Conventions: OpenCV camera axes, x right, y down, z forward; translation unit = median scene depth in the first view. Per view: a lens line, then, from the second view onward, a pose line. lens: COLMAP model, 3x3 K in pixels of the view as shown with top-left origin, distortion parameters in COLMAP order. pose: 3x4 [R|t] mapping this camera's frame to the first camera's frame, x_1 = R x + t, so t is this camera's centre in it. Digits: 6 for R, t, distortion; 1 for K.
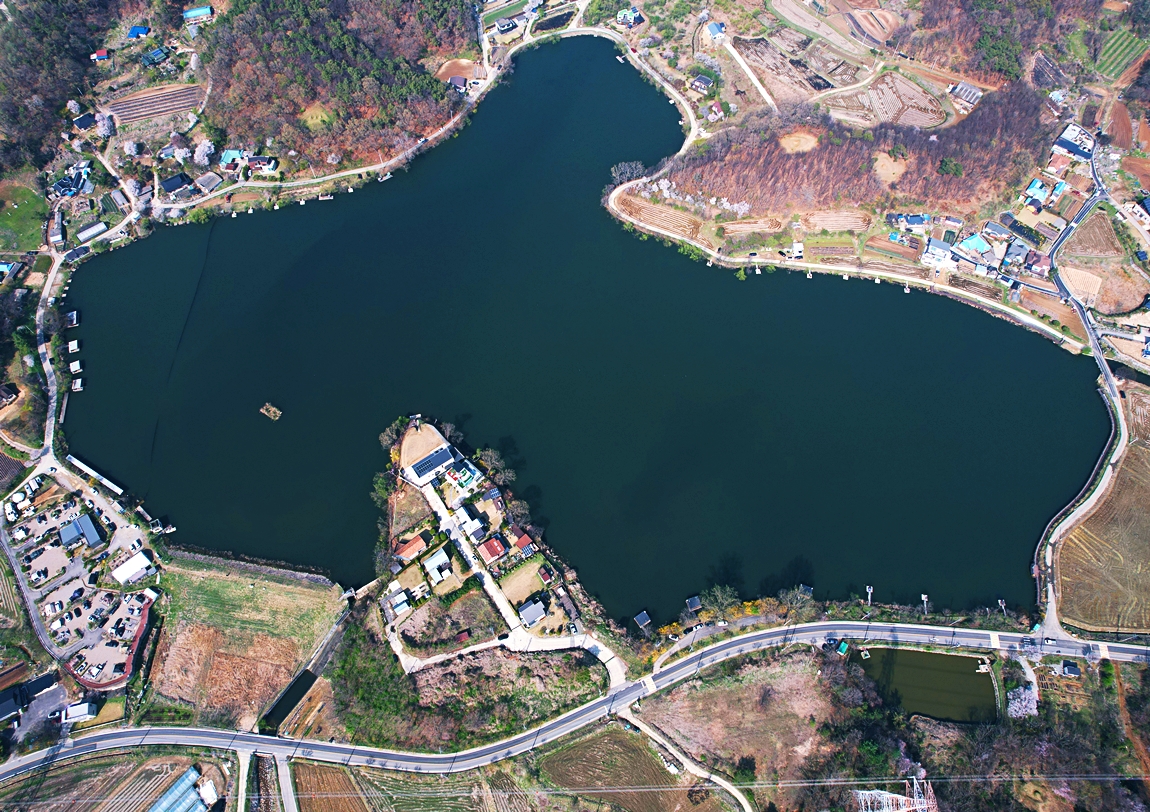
lens RADIAL K [[777.9, 0, 574.6], [0, 777.9, 402.7], [0, 0, 1]] dist [-0.078902, 0.071510]
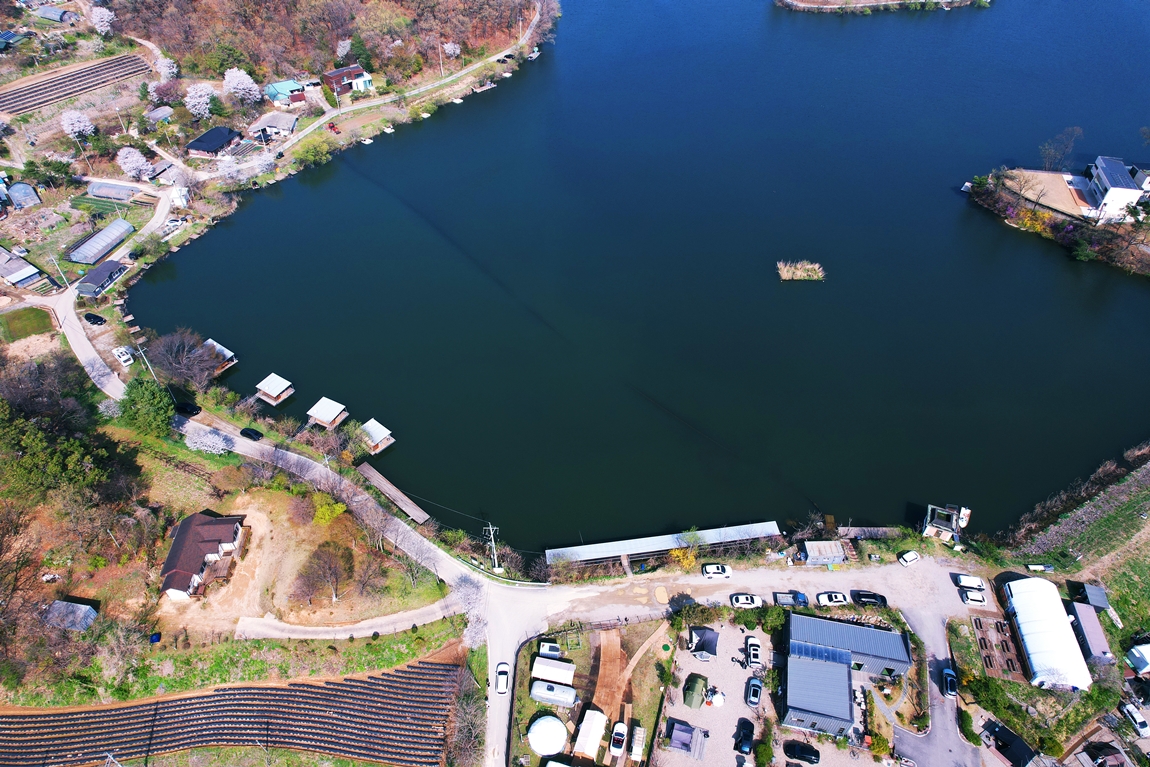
lens RADIAL K [[733.2, 0, 577.8], [0, 733.2, 384.5], [0, 0, 1]] dist [-0.079897, 0.070219]
pose [[0.775254, -0.433304, 0.459597, -0.627263], [0.557905, 0.810905, -0.176567, 0.060033], [-0.296182, 0.393295, 0.870399, 0.581625]]
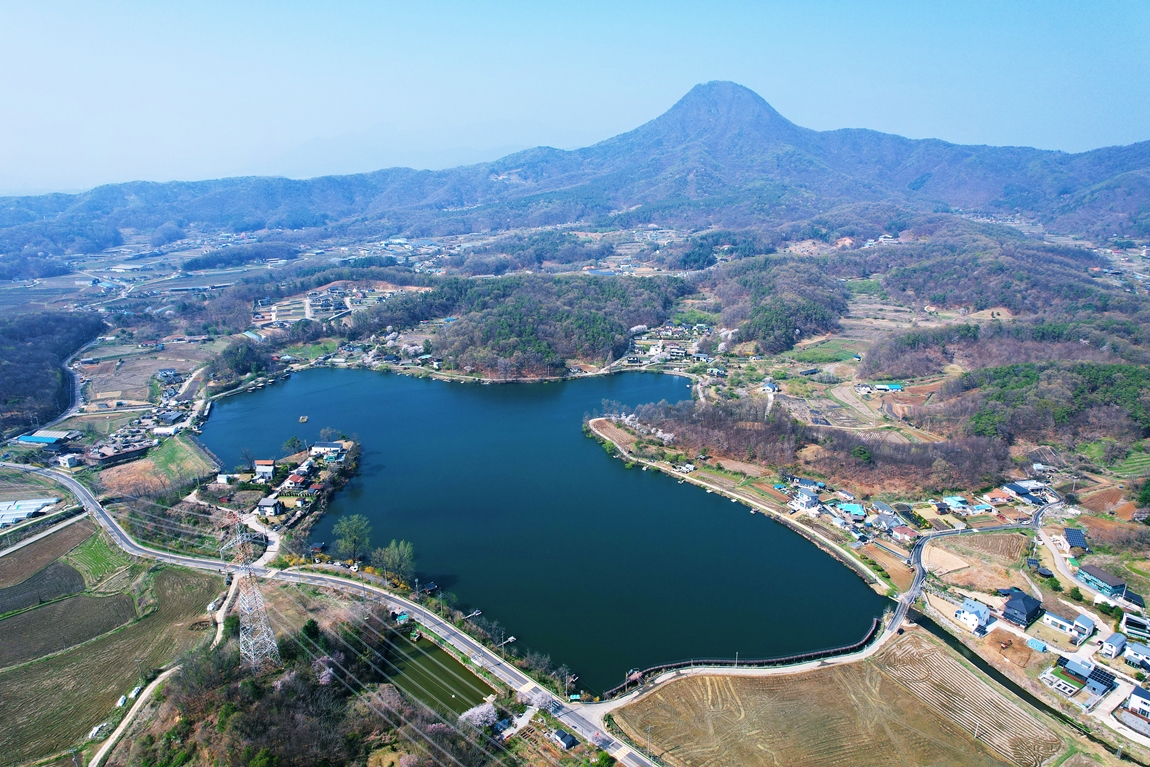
lens RADIAL K [[733.2, 0, 575.8], [0, 733.2, 384.1], [0, 0, 1]] dist [-0.079897, 0.070219]
pose [[0.779703, 0.176945, -0.600628, 0.752134], [-0.551461, 0.648390, -0.524862, 0.359267], [0.296570, 0.740460, 0.603130, 0.205917]]
